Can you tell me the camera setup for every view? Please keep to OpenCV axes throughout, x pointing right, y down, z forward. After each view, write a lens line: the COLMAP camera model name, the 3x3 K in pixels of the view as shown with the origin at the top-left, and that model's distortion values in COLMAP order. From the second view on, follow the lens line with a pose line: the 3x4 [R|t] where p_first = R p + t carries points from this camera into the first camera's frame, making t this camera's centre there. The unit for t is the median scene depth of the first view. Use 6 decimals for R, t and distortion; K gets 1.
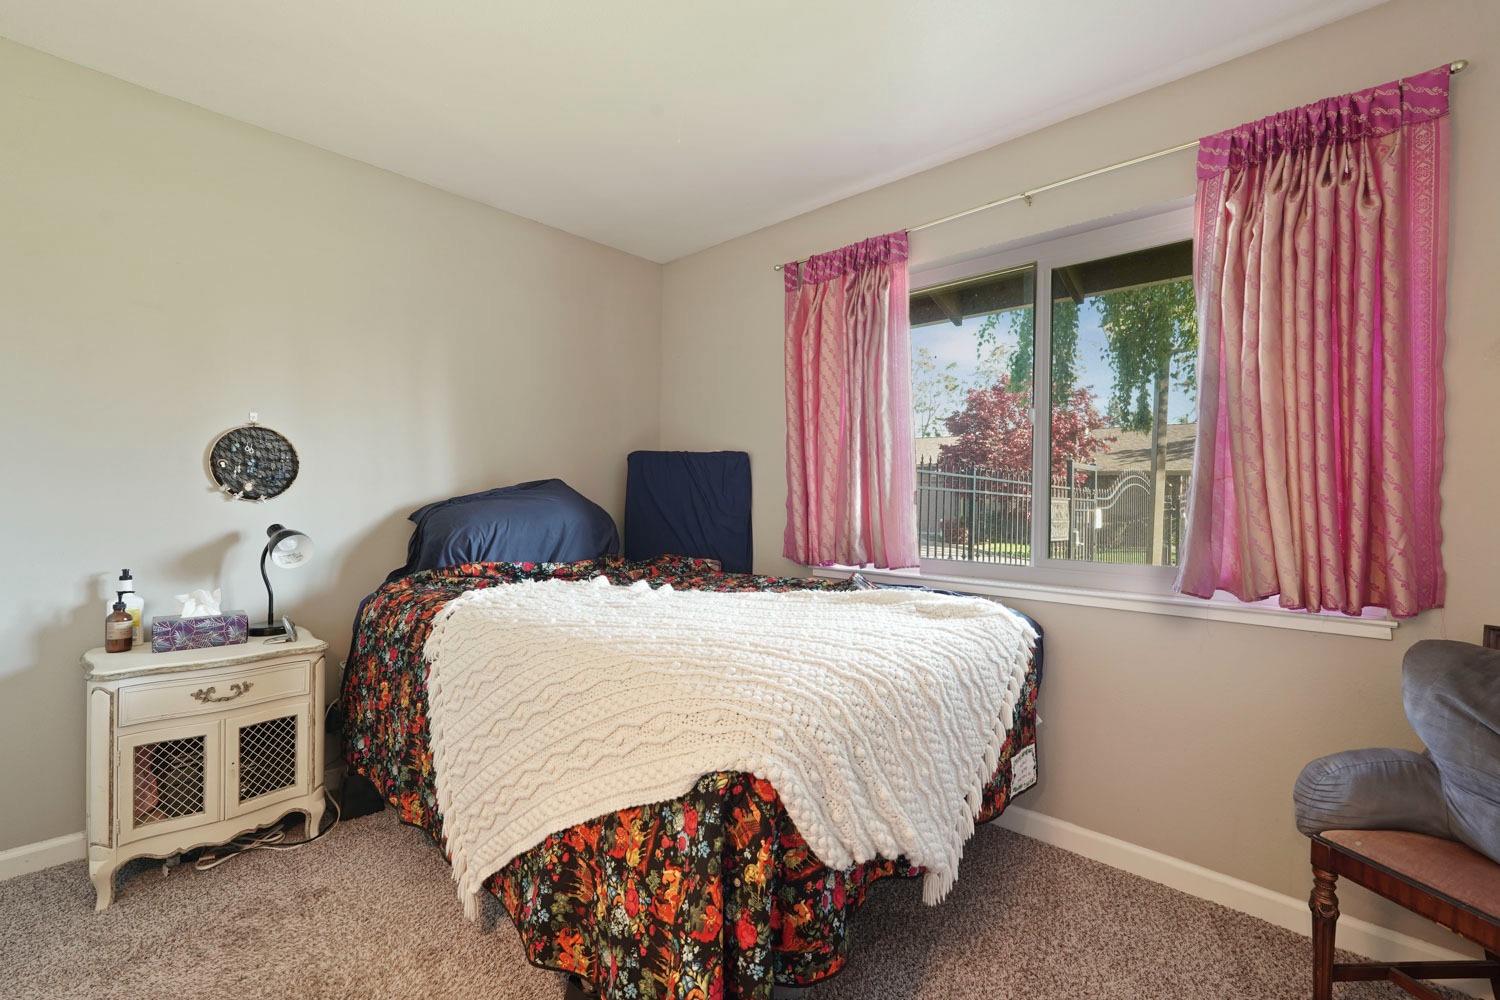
lens RADIAL K [[679.2, 0, 741.5], [0, 679.2, 498.6], [0, 0, 1]] dist [-0.014493, 0.010524]
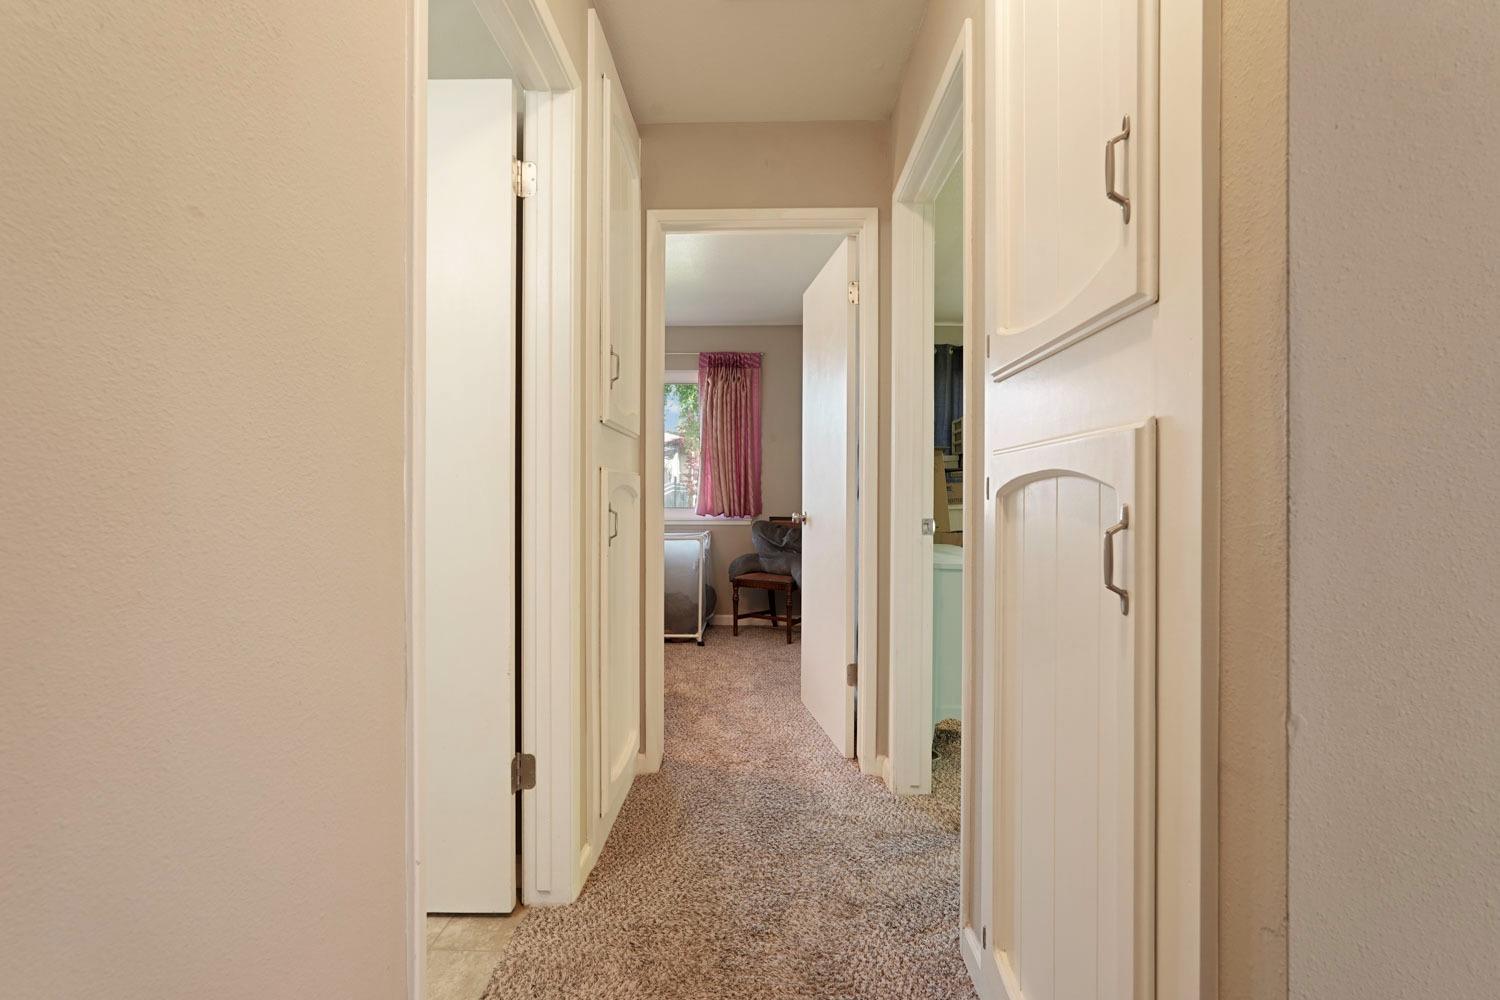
lens RADIAL K [[679.2, 0, 741.5], [0, 679.2, 498.6], [0, 0, 1]] dist [-0.014493, 0.010524]
pose [[0.748938, -0.002821, 0.662634, -1.225839], [0.009663, 0.999931, -0.006665, 0.105014], [-0.662570, 0.011395, 0.748914, -1.407740]]
